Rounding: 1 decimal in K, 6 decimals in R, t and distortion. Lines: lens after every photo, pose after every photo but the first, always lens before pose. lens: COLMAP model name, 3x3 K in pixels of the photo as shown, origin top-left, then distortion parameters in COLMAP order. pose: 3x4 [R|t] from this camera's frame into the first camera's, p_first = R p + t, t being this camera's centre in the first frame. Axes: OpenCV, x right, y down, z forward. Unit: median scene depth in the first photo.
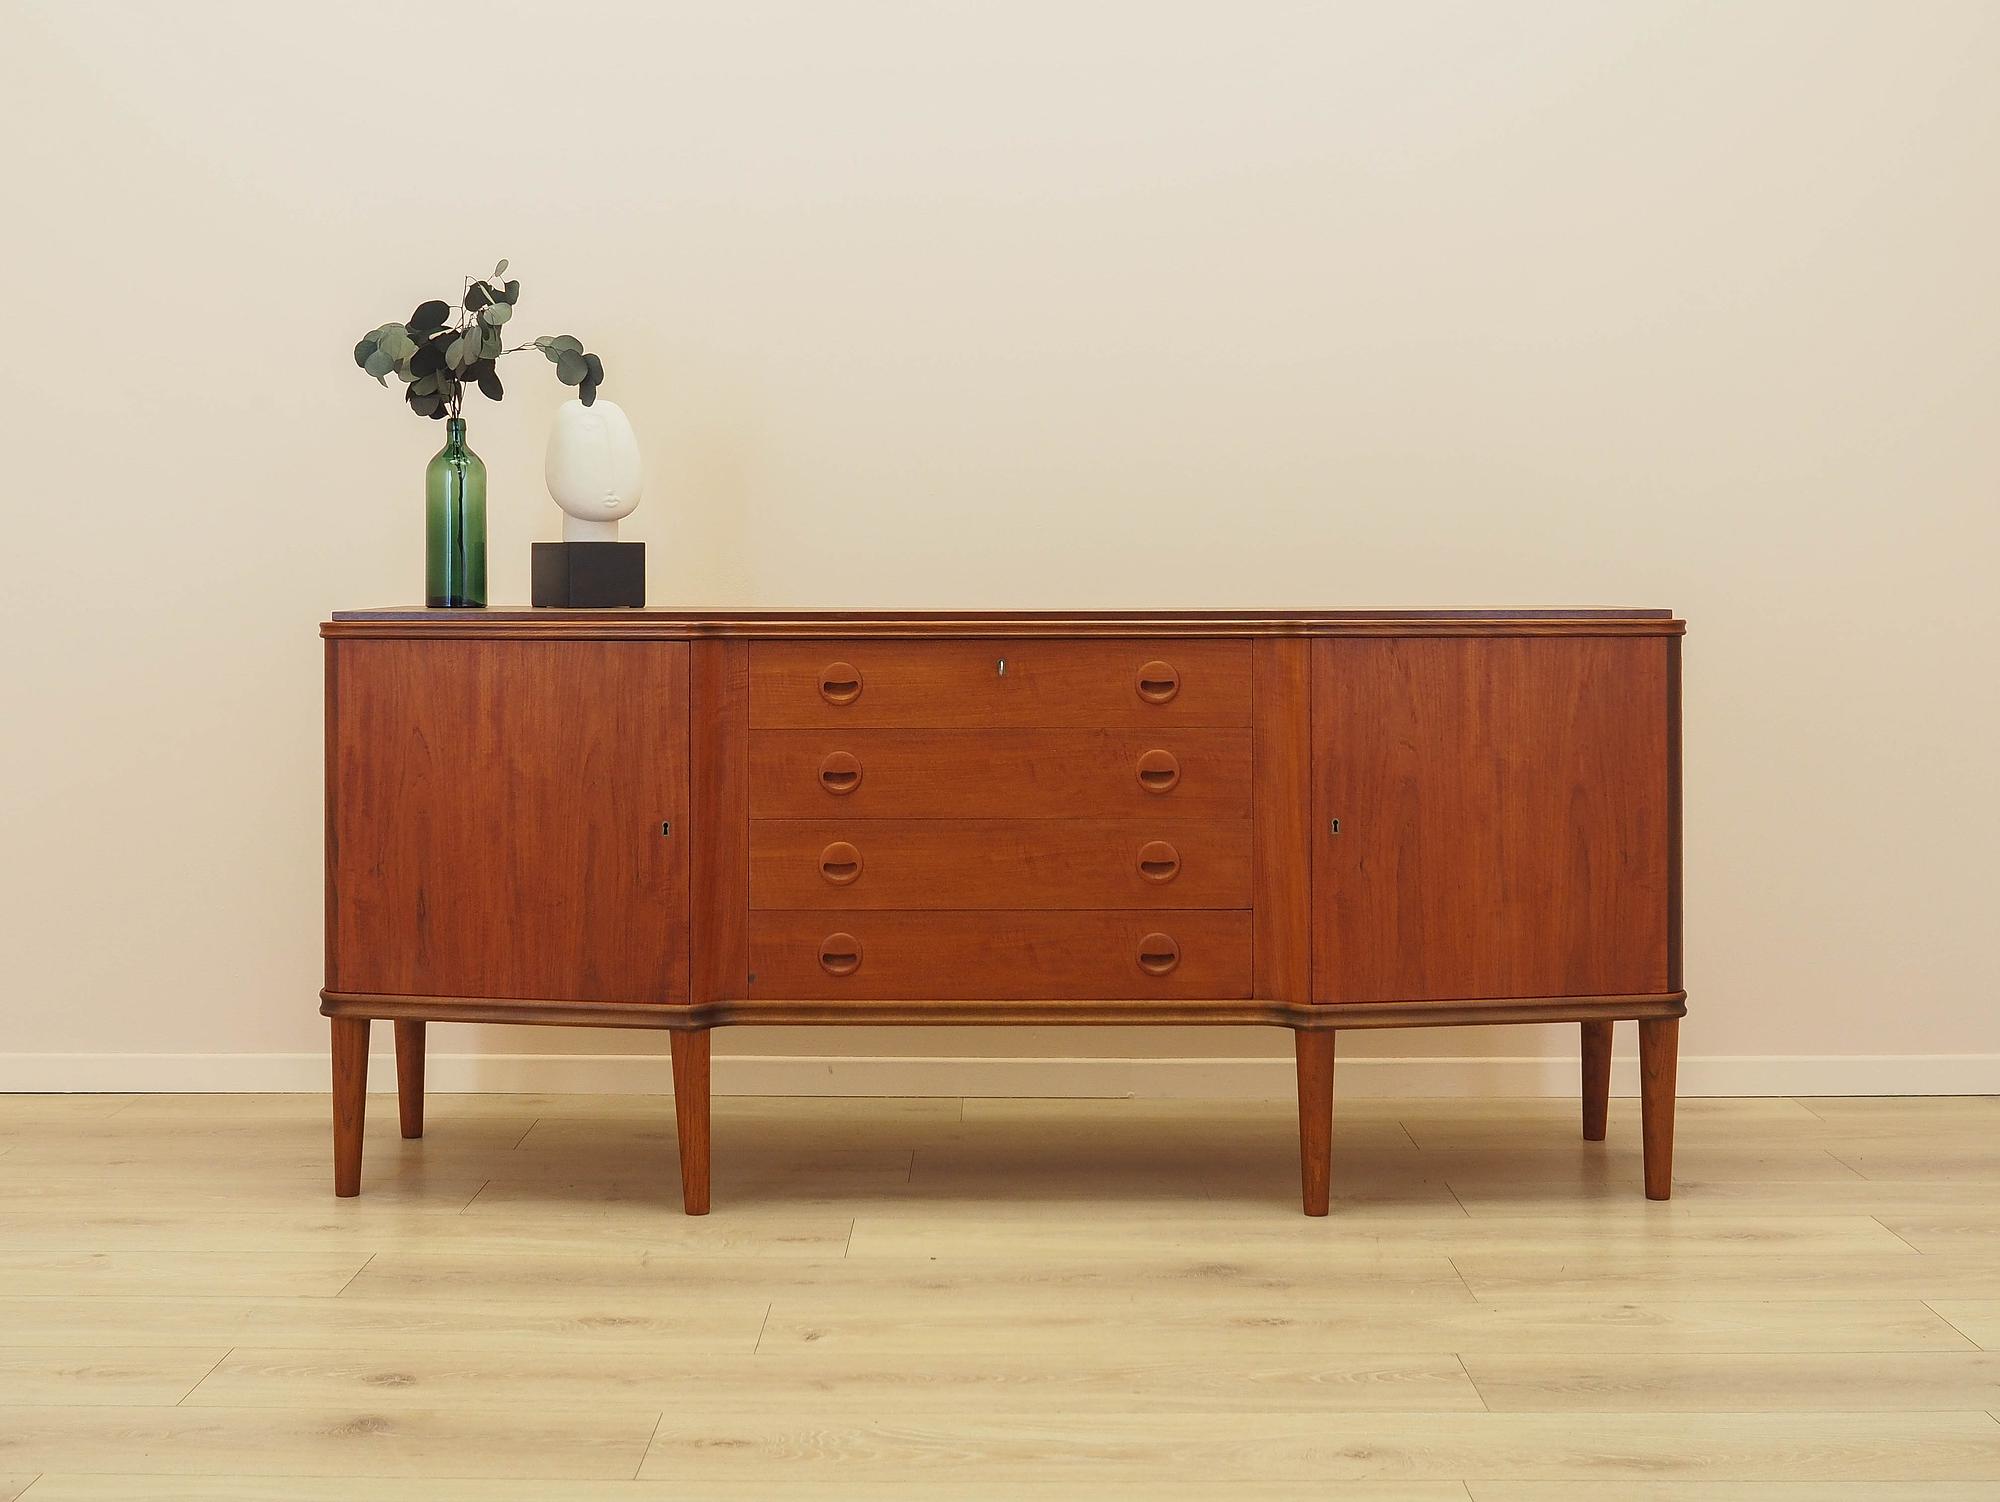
lens RADIAL K [[2582.4, 0, 1001.9], [0, 2582.4, 533.7], [0, 0, 1]] dist [-0.015963, 0.029061]
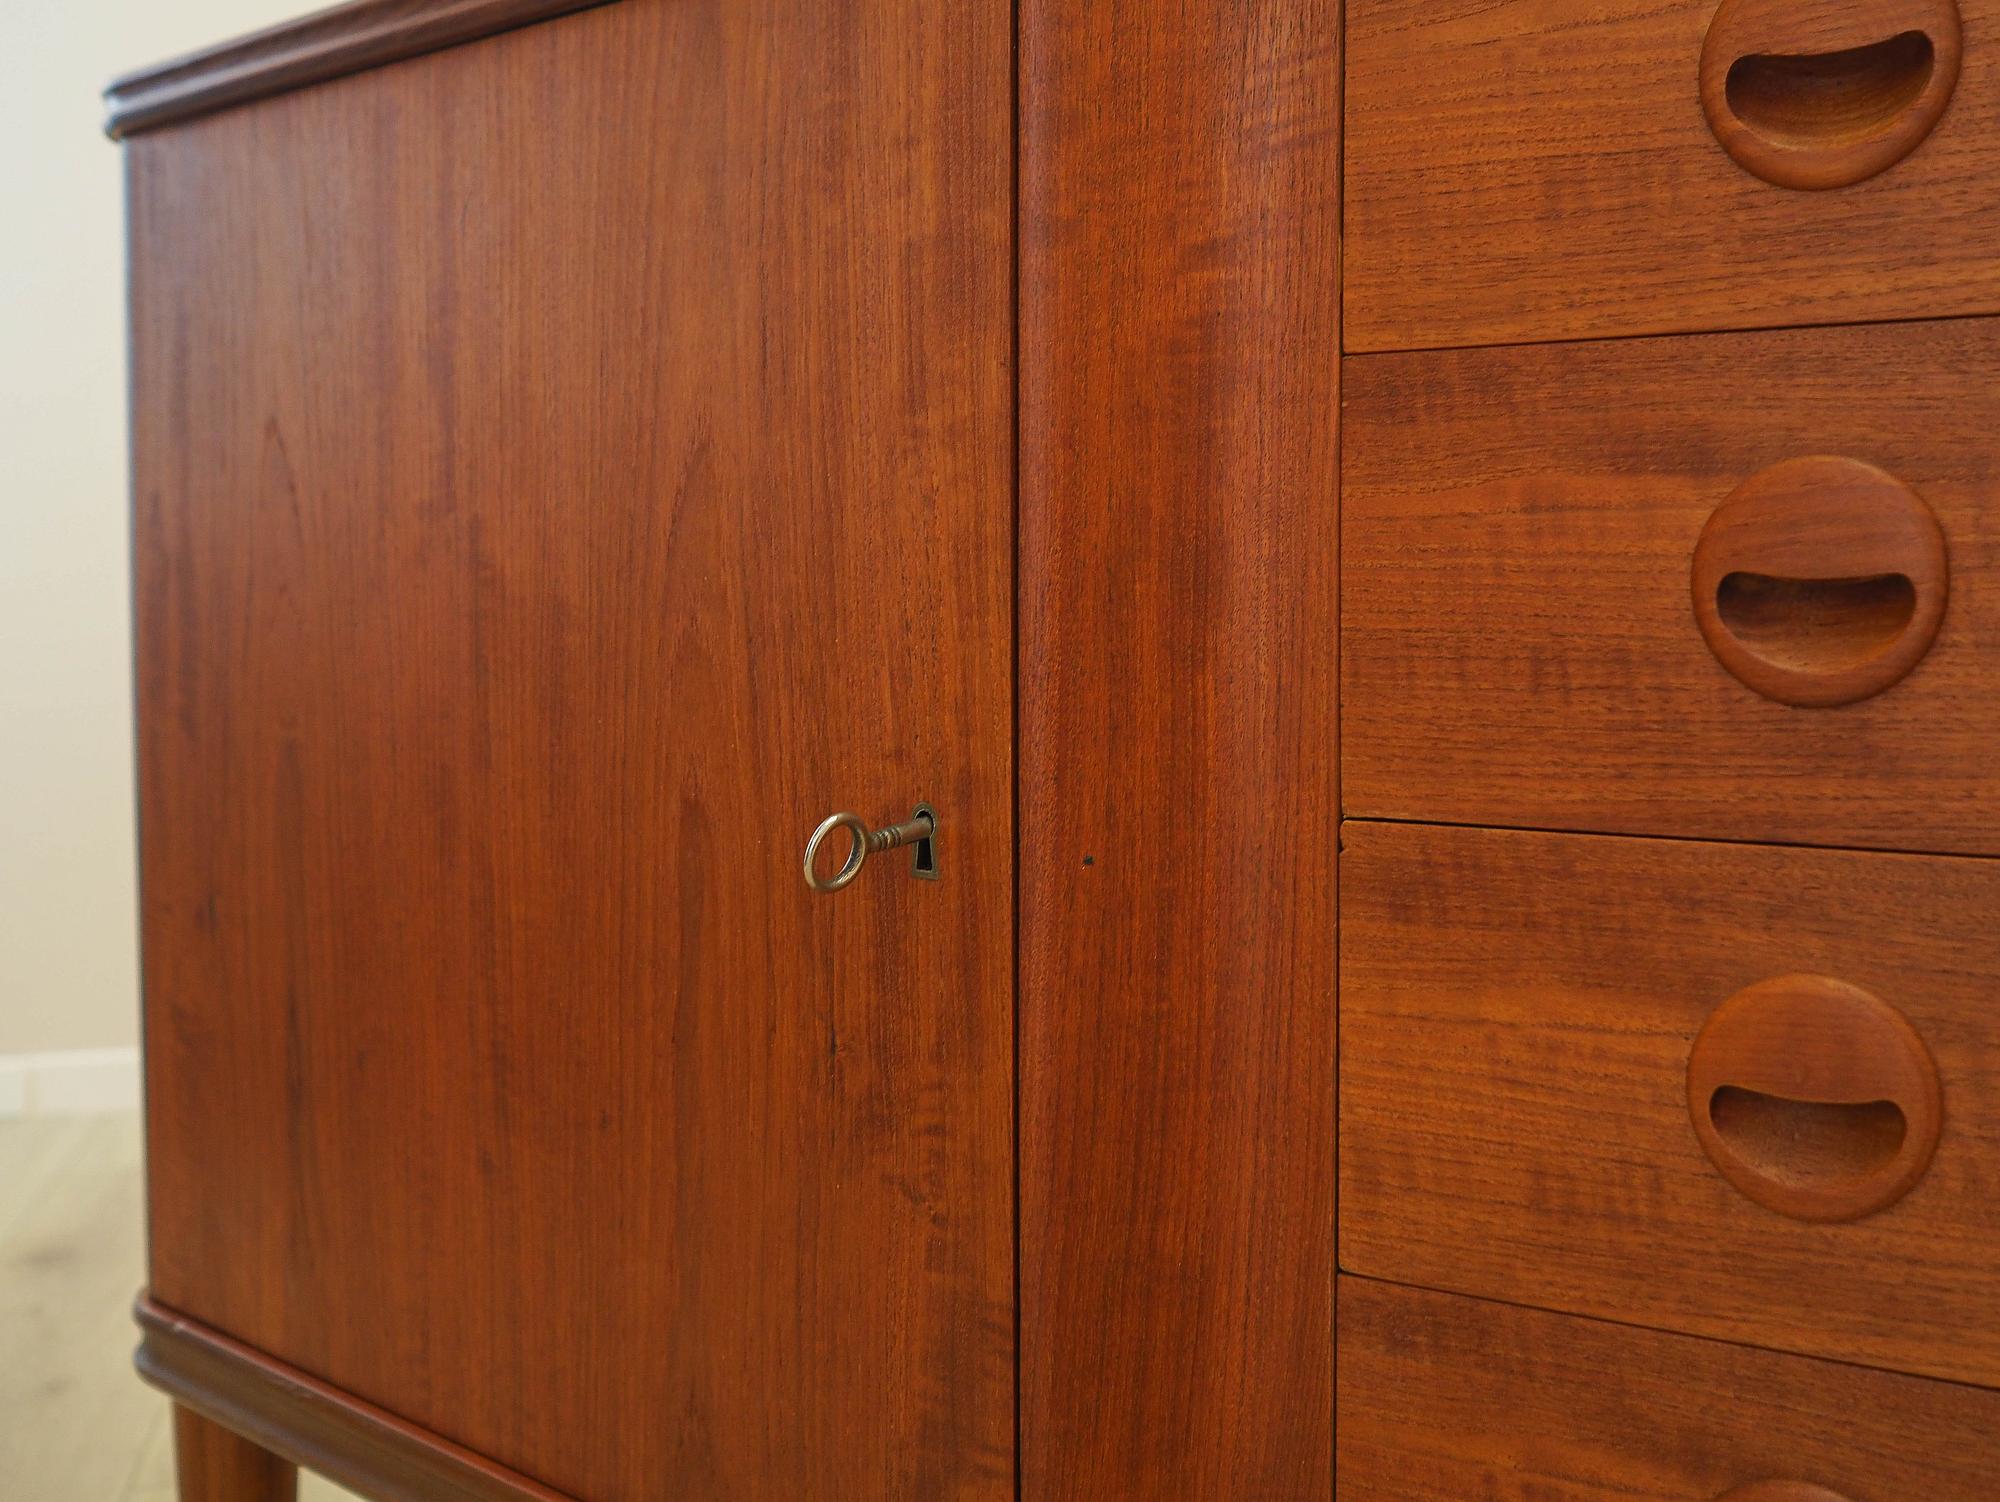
lens RADIAL K [[2252.2, 0, 1091.4], [0, 2252.2, 685.2], [0, 0, 1]] dist [-0.029946, 0.022254]
pose [[0.849383, 0.027470, -0.527062, -0.024416], [0.005723, 0.998106, 0.061243, 0.090374], [0.527747, -0.055035, 0.847617, 0.848881]]
